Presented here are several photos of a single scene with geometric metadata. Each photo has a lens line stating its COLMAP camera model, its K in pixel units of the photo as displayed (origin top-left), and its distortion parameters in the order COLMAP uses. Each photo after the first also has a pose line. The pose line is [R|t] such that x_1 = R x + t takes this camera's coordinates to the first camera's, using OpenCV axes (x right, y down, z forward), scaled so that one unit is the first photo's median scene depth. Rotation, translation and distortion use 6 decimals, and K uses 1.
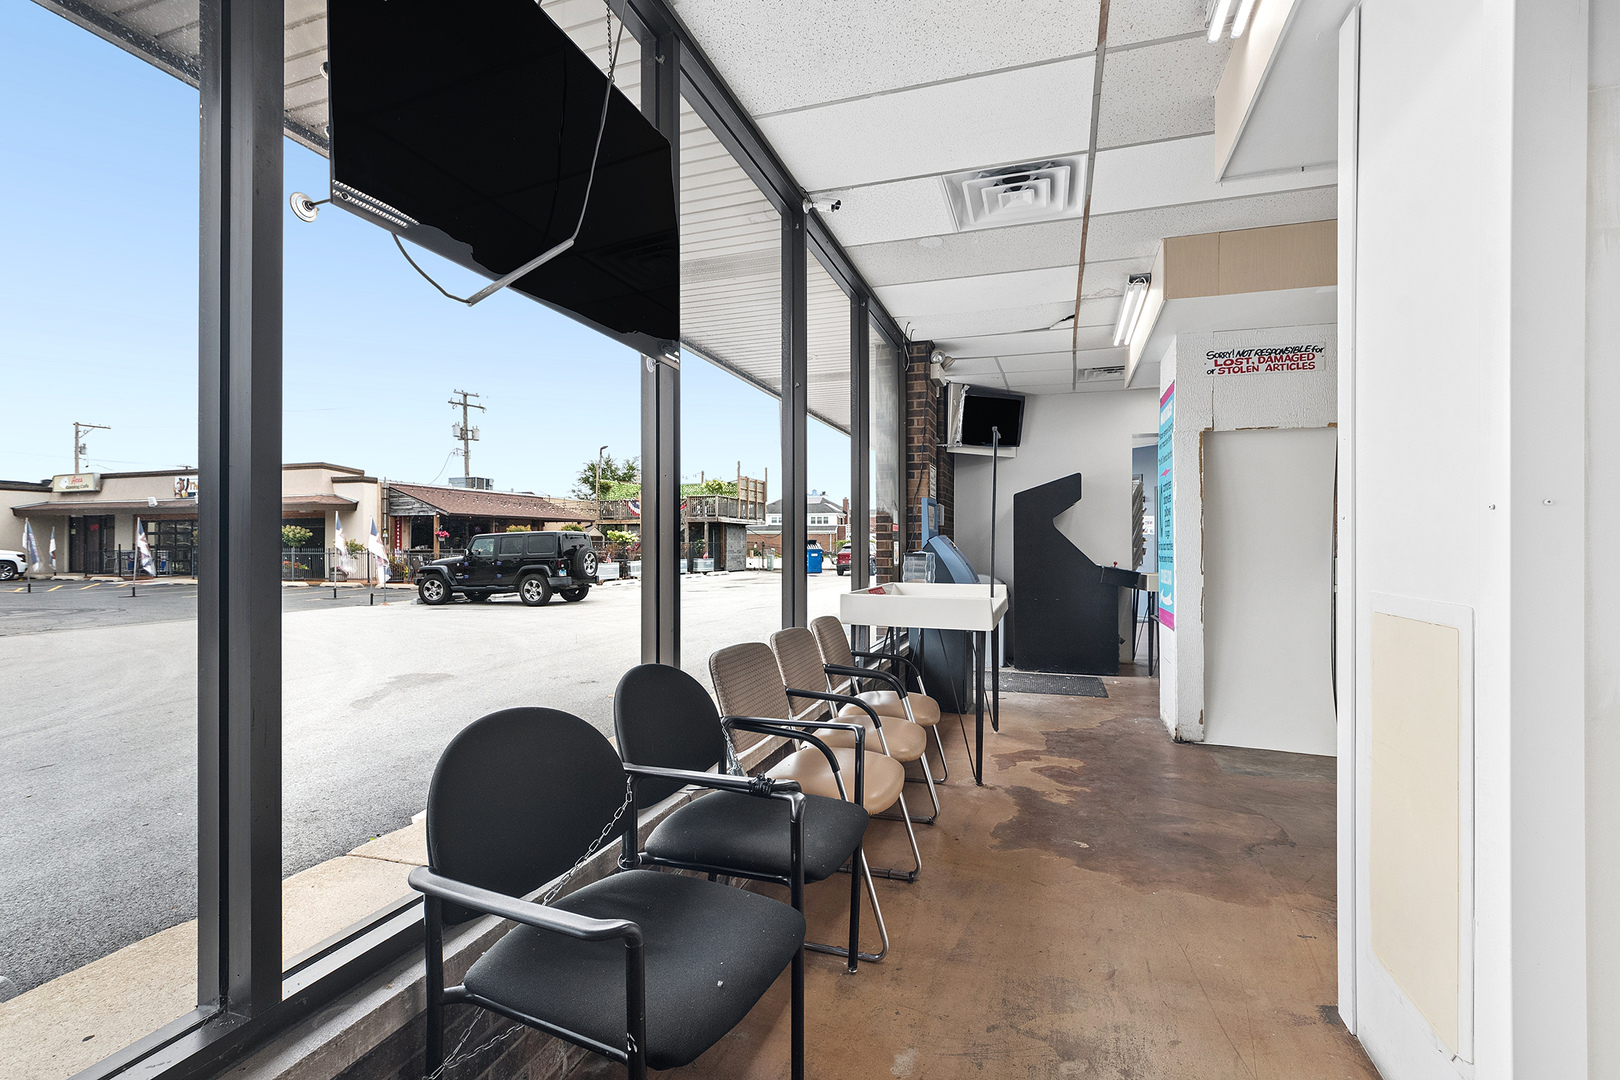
lens RADIAL K [[725.5, 0, 808.2], [0, 725.5, 544.3], [0, 0, 1]] dist [-0.003128, 0.002613]
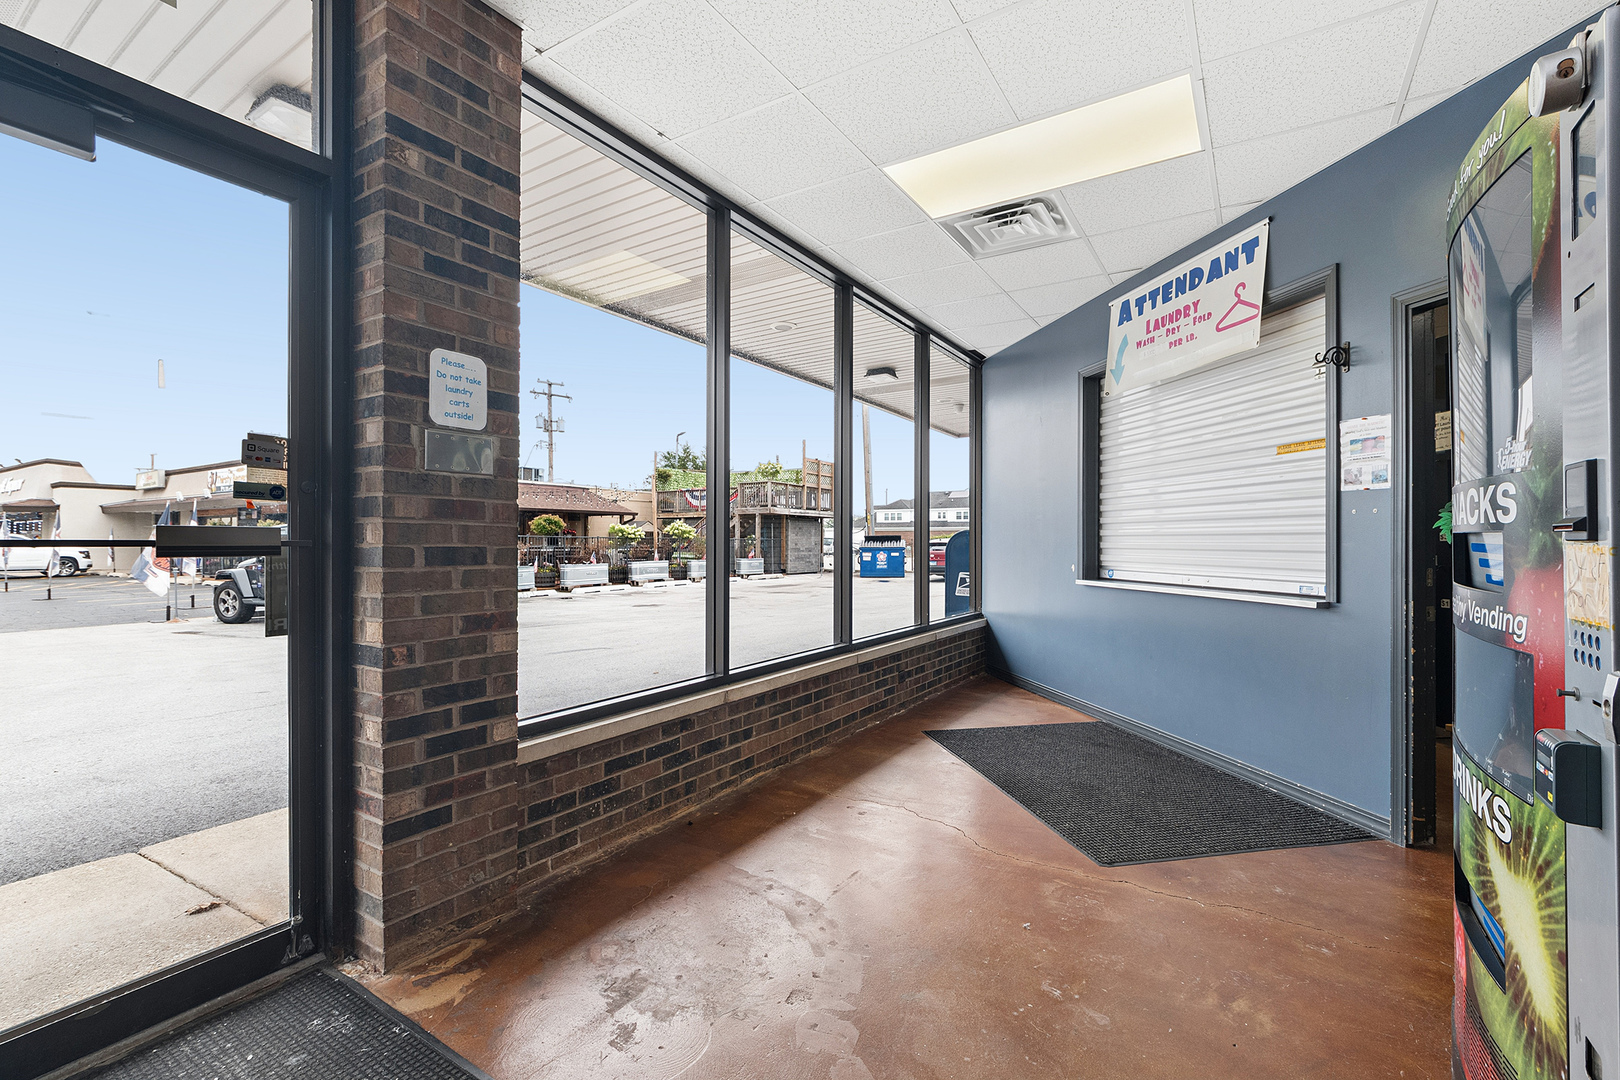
lens RADIAL K [[725.5, 0, 810.1], [0, 725.5, 543.0], [0, 0, 1]] dist [-0.003128, 0.002613]
pose [[0.974475, 0.000646, -0.224494, 0.111629], [-0.000328, 0.999999, 0.001453, 0.001129], [0.224495, -0.001342, 0.974474, 0.226490]]
